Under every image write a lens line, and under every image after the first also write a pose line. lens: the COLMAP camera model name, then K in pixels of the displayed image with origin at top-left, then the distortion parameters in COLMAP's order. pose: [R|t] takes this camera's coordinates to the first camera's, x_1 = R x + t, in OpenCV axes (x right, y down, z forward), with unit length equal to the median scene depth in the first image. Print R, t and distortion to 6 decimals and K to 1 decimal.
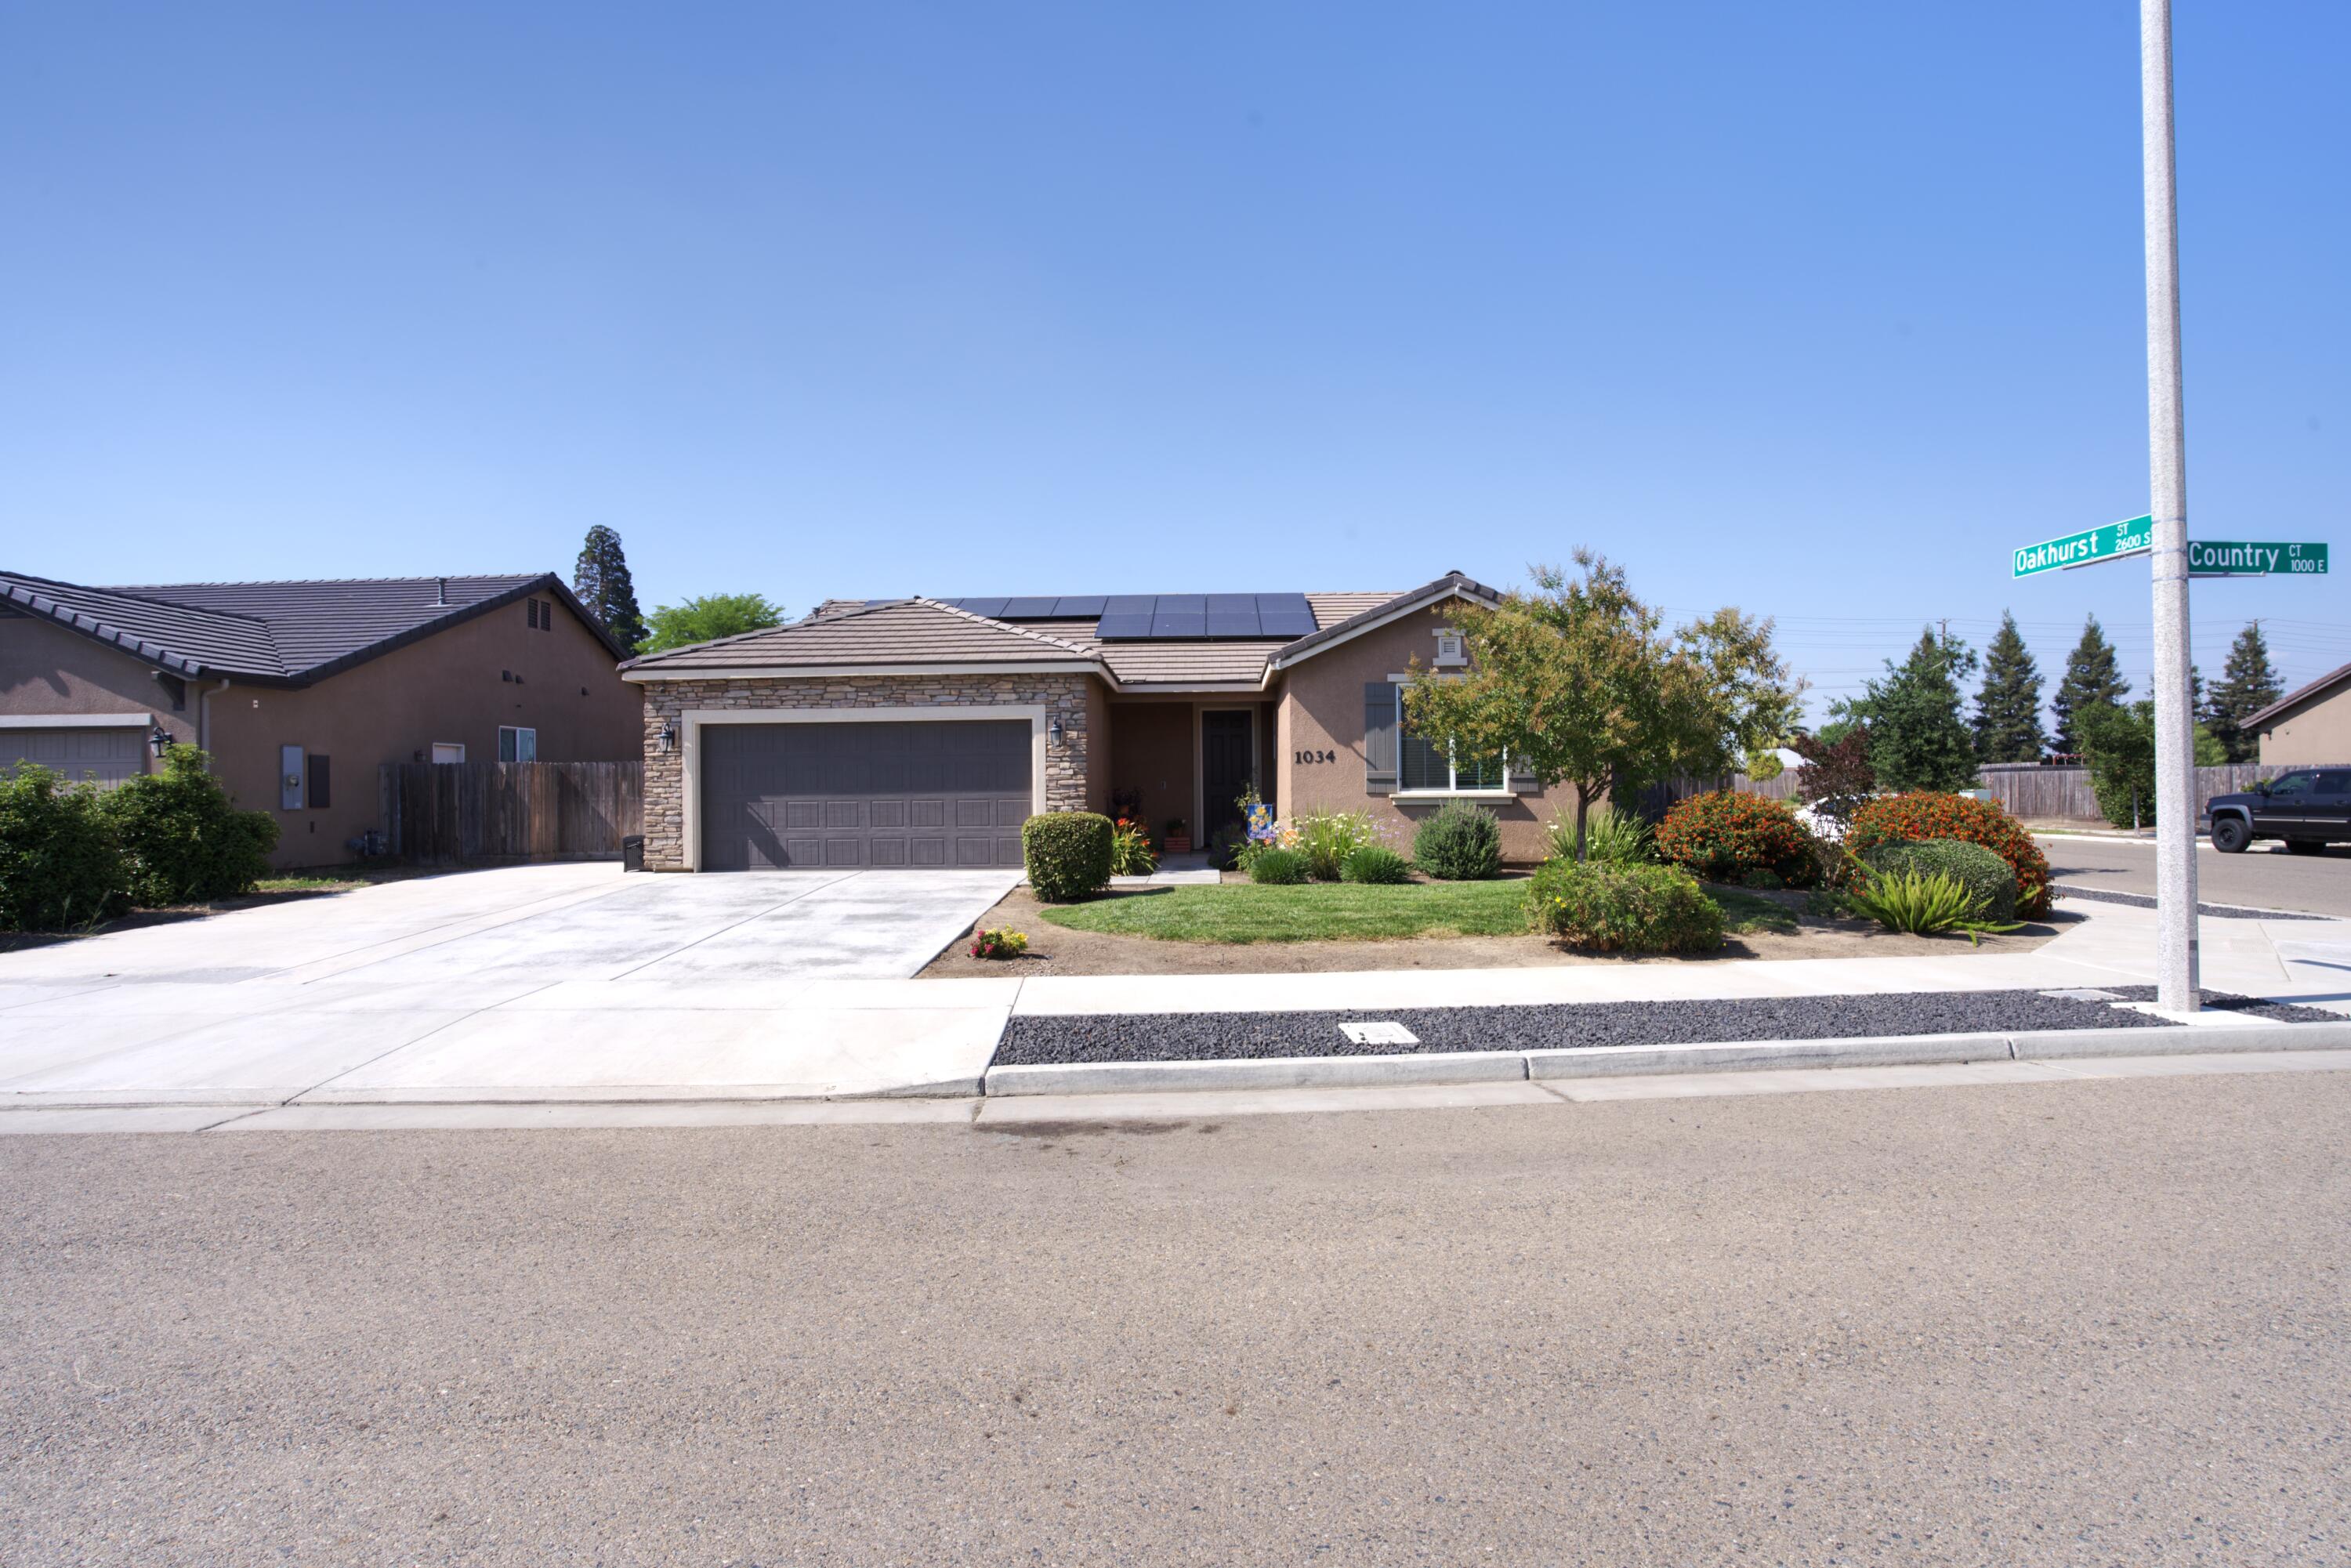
lens RADIAL K [[1160.3, 0, 1181.5], [0, 1160.3, 785.9], [0, 0, 1]] dist [-0.077546, 0.035679]
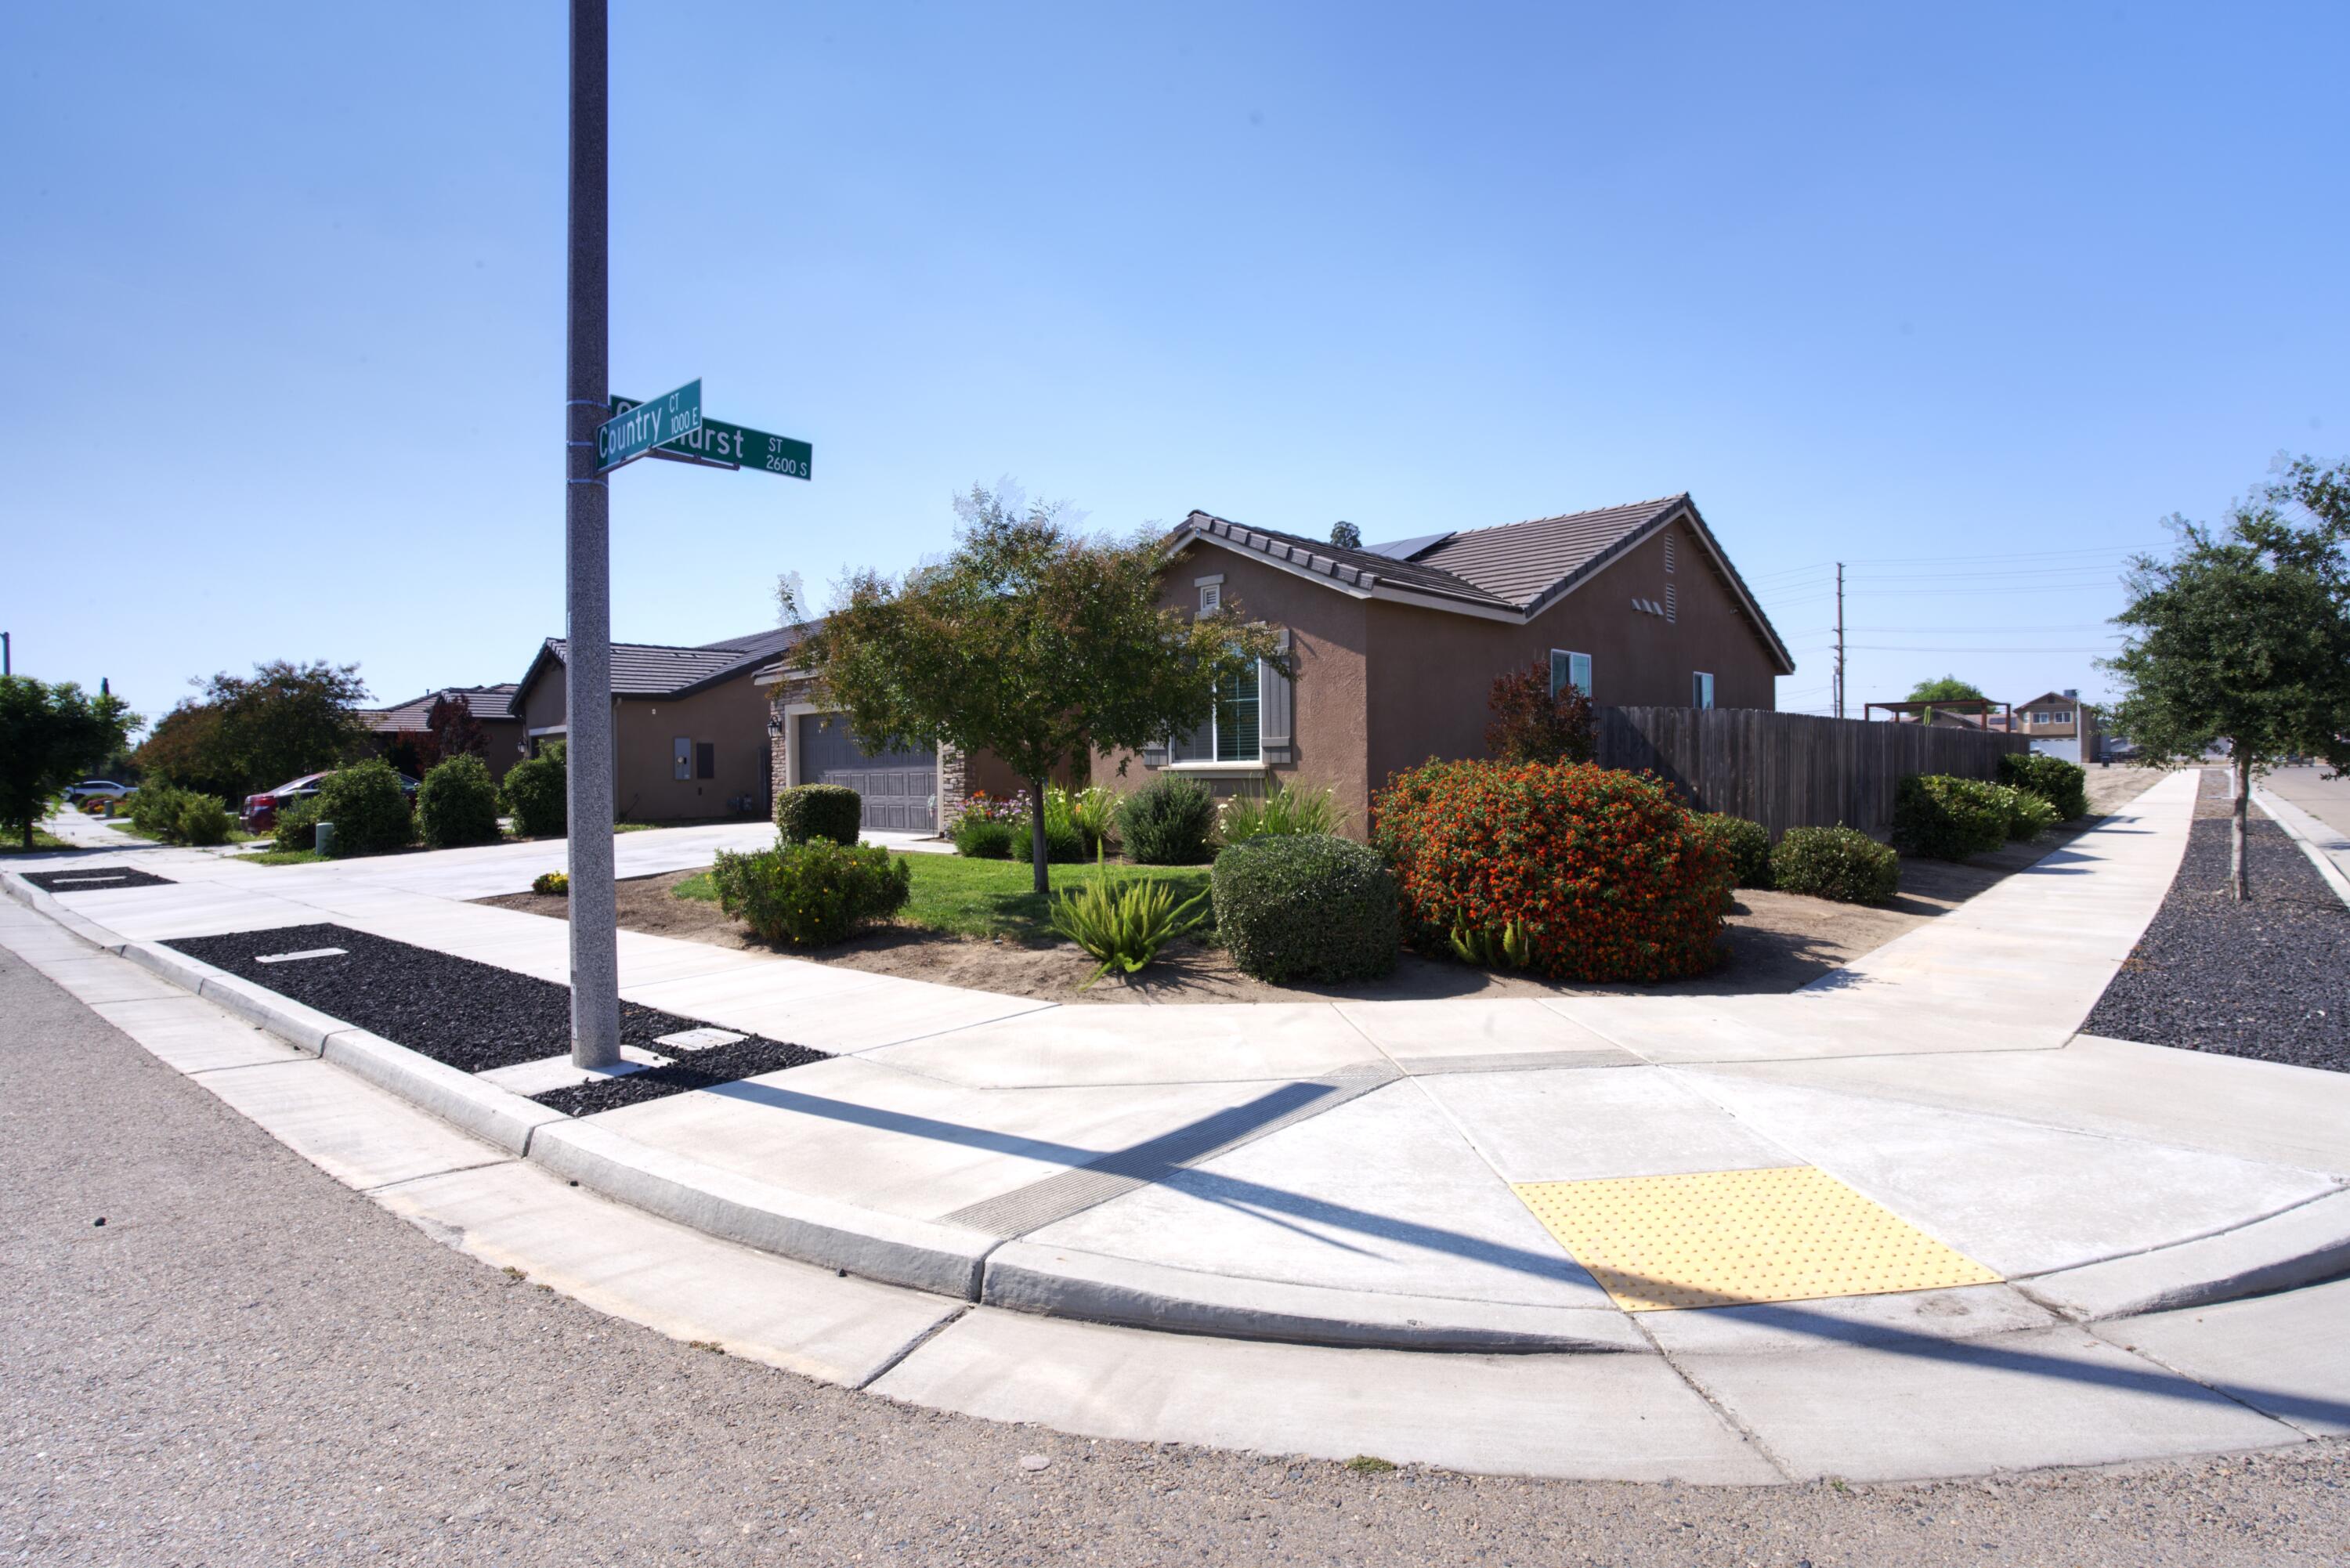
lens RADIAL K [[1159.8, 0, 1181.0], [0, 1159.8, 785.9], [0, 0, 1]] dist [-0.077546, 0.035679]
pose [[0.735375, 0.007343, -0.677620, 0.800193], [0.011873, 0.999648, 0.023718, 0.000797], [0.677556, -0.025487, 0.735029, 0.336405]]
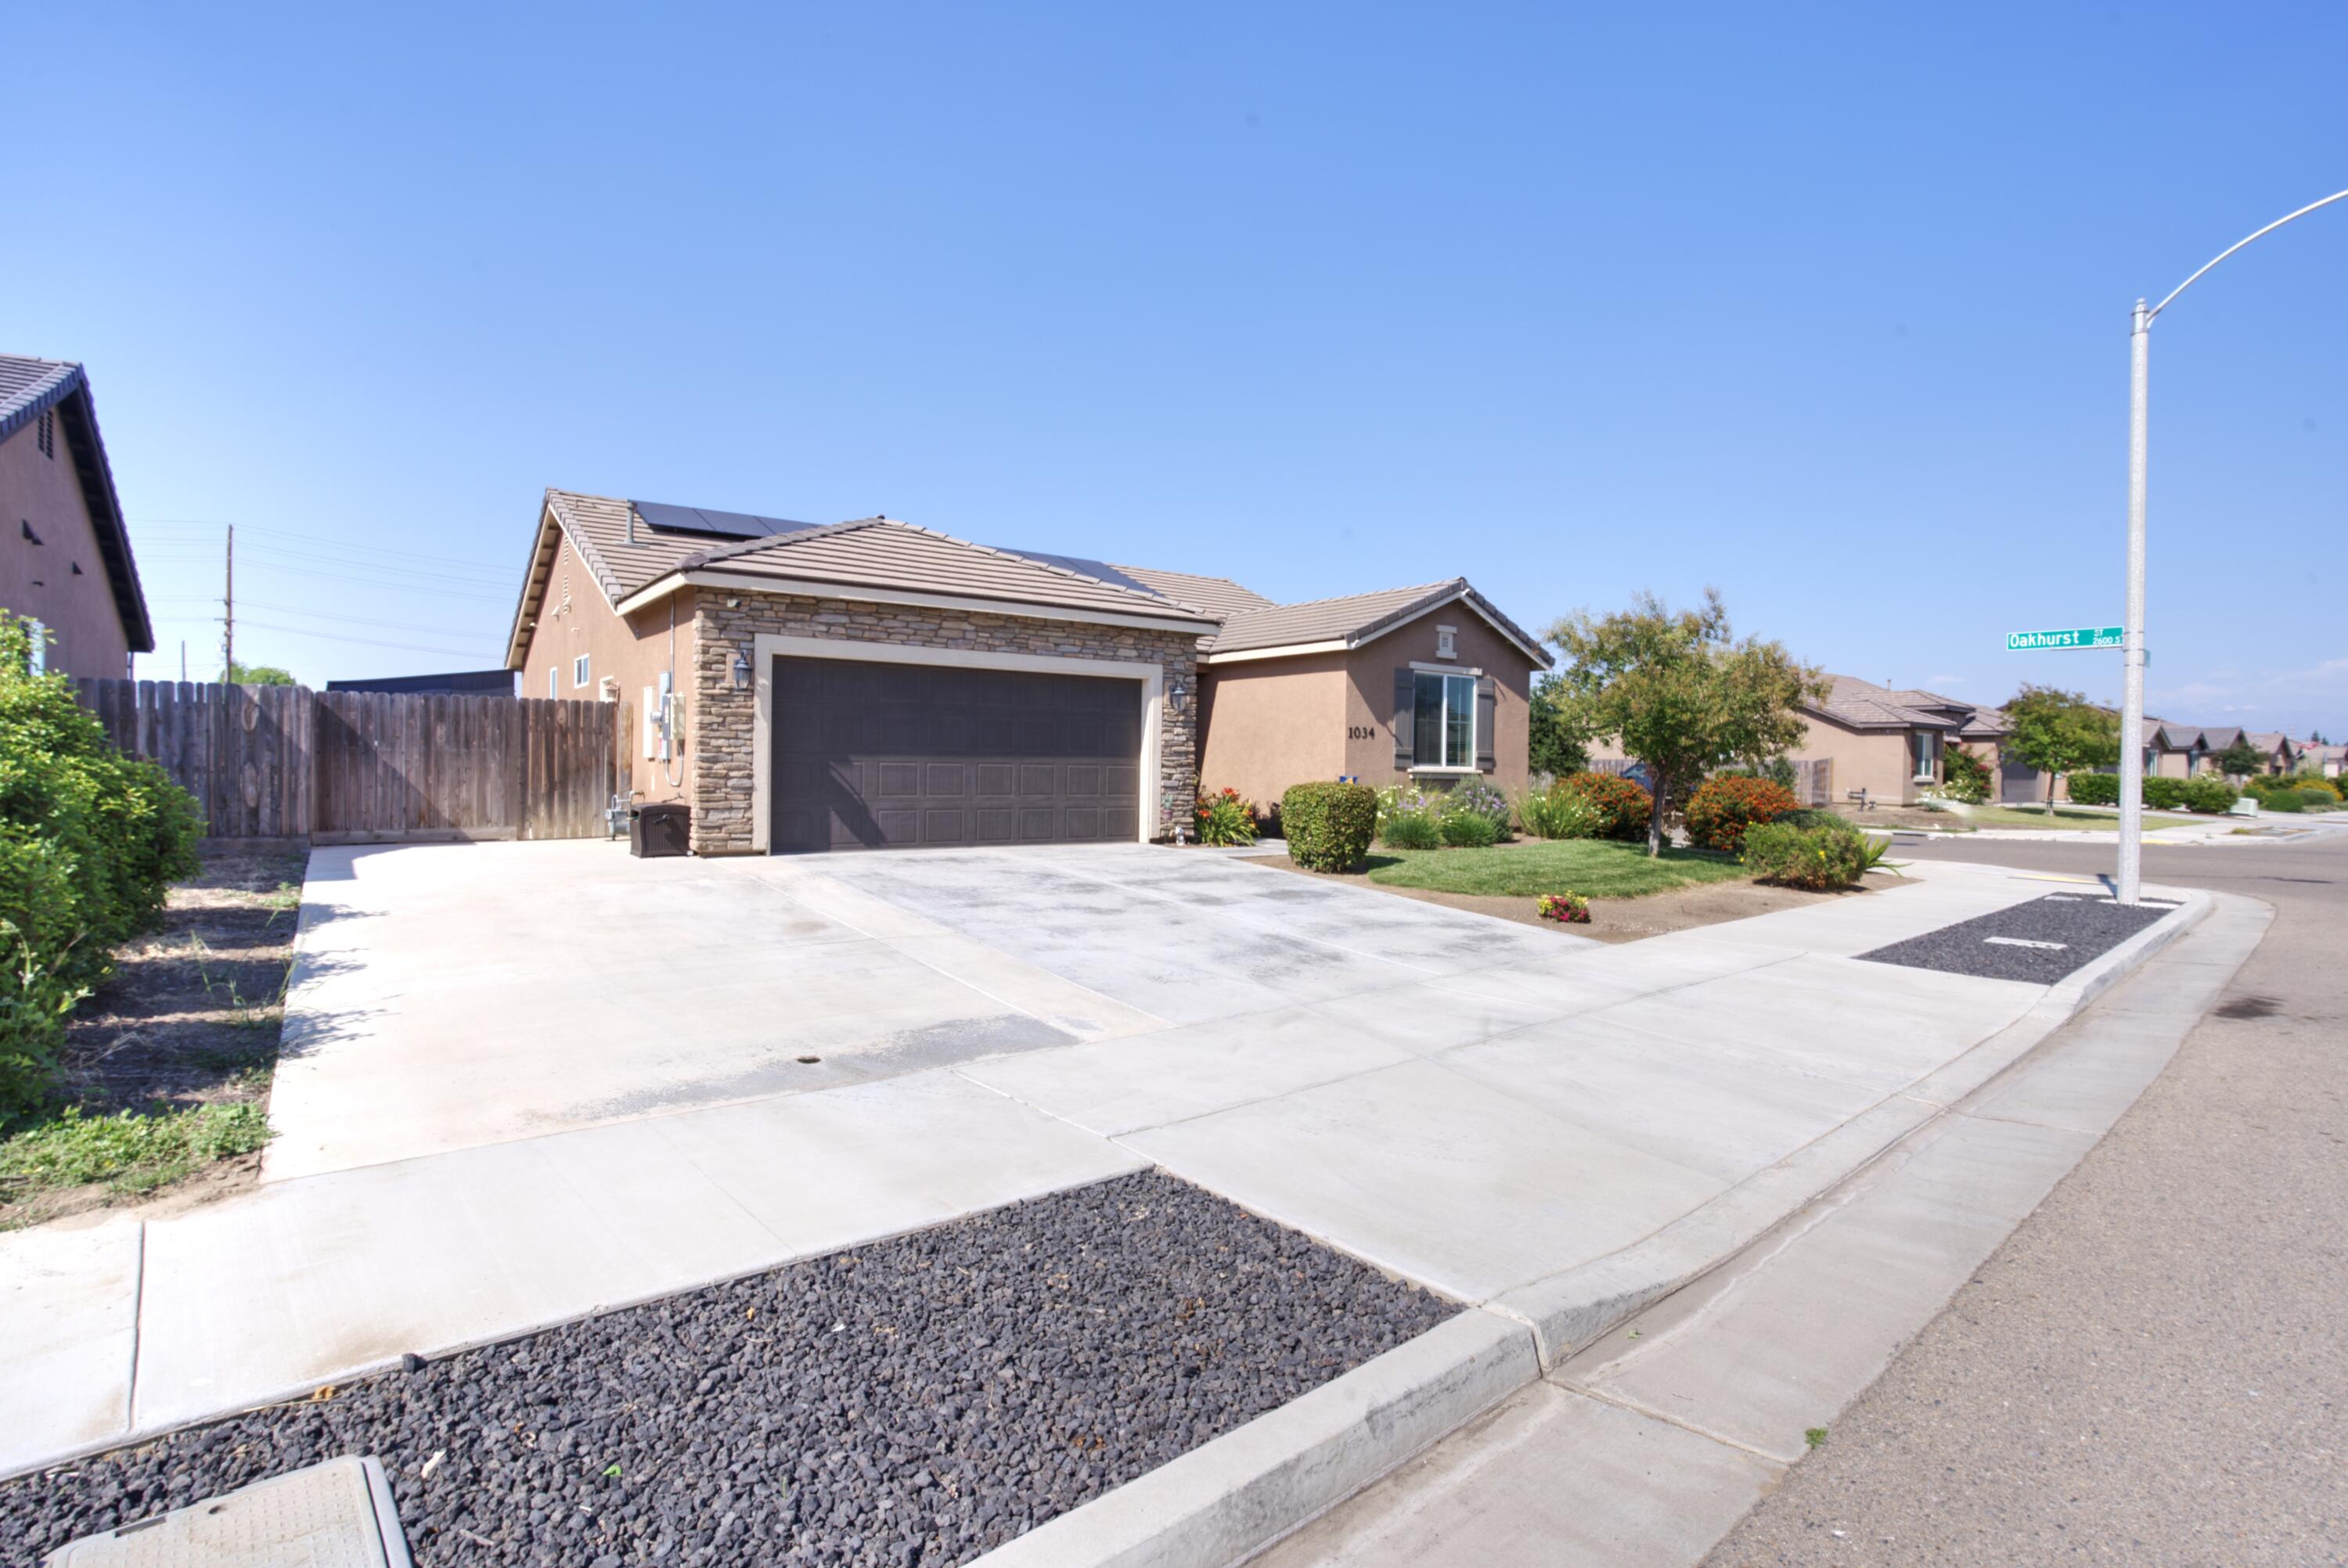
lens RADIAL K [[1158.7, 0, 1180.0], [0, 1158.7, 785.9], [0, 0, 1]] dist [-0.077546, 0.035679]
pose [[0.778906, 0.011183, 0.627041, -0.688068], [-0.027832, 0.999472, 0.016747, 0.011182], [-0.626523, -0.030497, 0.778806, 0.263155]]
